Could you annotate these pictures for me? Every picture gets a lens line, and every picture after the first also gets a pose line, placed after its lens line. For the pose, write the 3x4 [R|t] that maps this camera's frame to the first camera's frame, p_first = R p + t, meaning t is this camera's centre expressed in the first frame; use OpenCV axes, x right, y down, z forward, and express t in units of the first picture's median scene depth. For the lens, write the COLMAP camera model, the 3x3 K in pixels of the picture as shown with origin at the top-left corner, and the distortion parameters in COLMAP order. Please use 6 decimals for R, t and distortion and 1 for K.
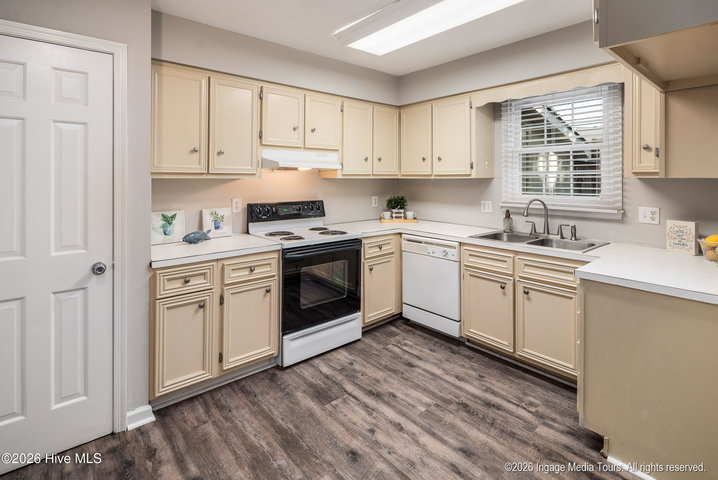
lens RADIAL K [[360.5, 0, 346.5], [0, 360.5, 172.1], [0, 0, 1]] dist [0.004585, -0.005572]
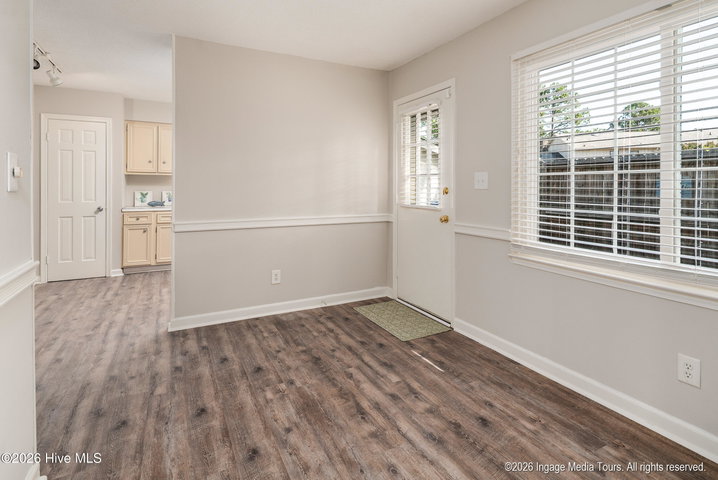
lens RADIAL K [[360.5, 0, 337.0], [0, 360.5, 179.6], [0, 0, 1]] dist [0.004585, -0.005572]
pose [[0.971789, -0.004150, -0.235814, 1.140391], [0.002624, 0.999974, -0.006785, 0.063980], [0.235836, 0.005975, 0.971775, -0.794436]]
